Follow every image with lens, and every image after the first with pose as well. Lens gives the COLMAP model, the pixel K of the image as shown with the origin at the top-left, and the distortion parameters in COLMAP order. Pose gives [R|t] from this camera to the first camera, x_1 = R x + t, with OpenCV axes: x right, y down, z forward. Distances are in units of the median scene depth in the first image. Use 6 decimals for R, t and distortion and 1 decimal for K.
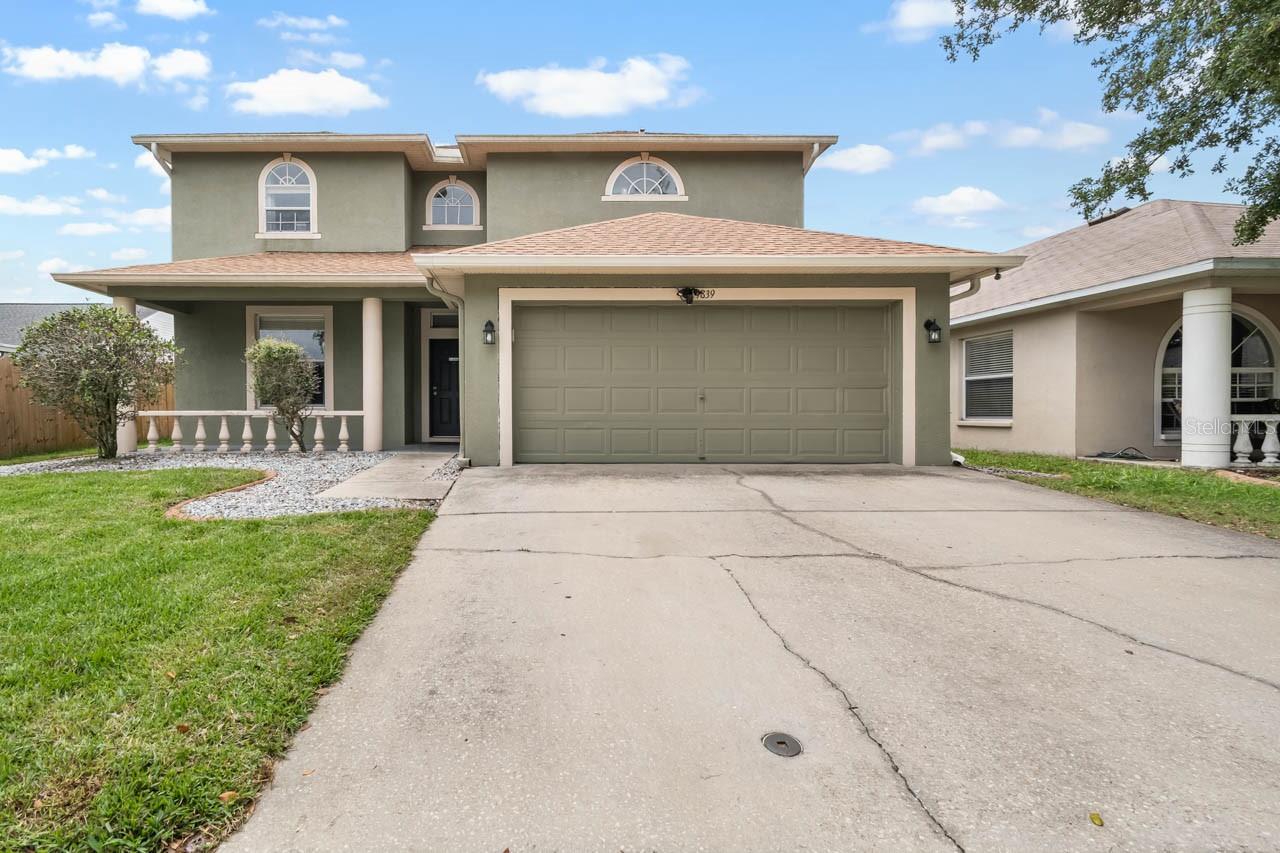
lens RADIAL K [[580.1, 0, 639.0], [0, 580.1, 422.2], [0, 0, 1]] dist [0.004499, -0.002054]
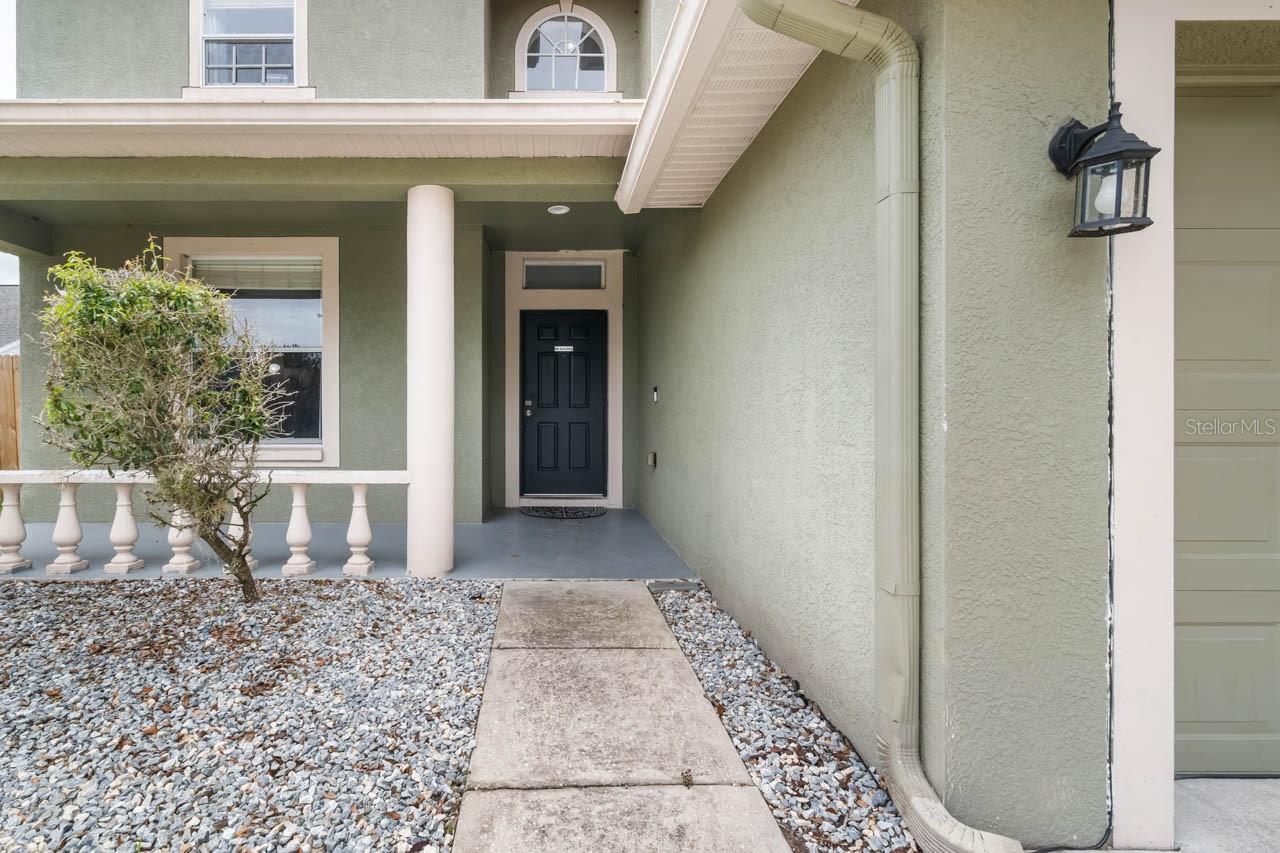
lens RADIAL K [[580.1, 0, 630.2], [0, 580.1, 420.1], [0, 0, 1]] dist [0.004499, -0.002054]
pose [[0.999197, 0.002694, -0.039979, -0.306142], [-0.002701, 0.999996, -0.000108, -0.054903], [0.039978, 0.000216, 0.999201, 0.607879]]
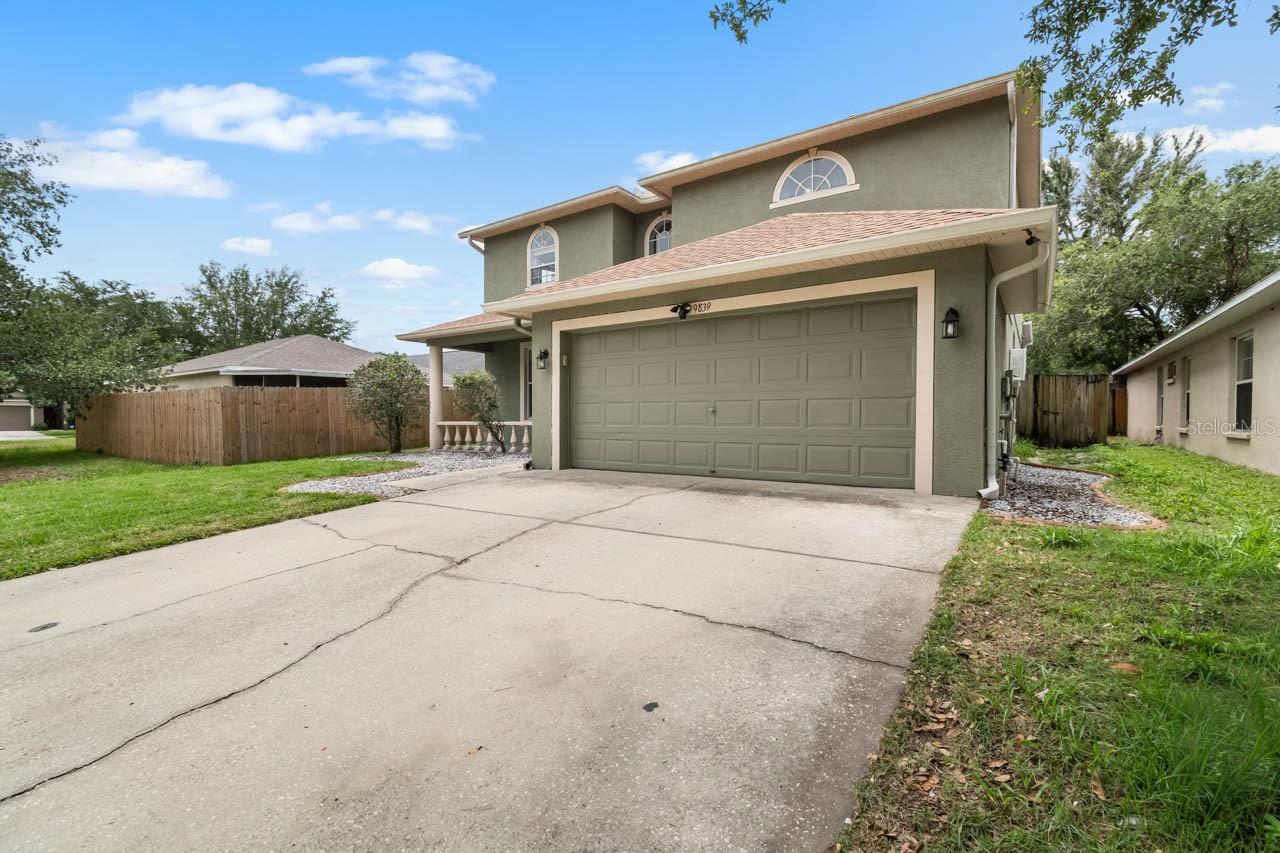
lens RADIAL K [[580.1, 0, 667.7], [0, 580.1, 433.0], [0, 0, 1]] dist [0.004499, -0.002054]
pose [[0.823579, 0.012818, -0.567057, 0.486924], [-0.006941, 0.999898, 0.012521, -0.012461], [0.567160, -0.006376, 0.823583, 0.108048]]
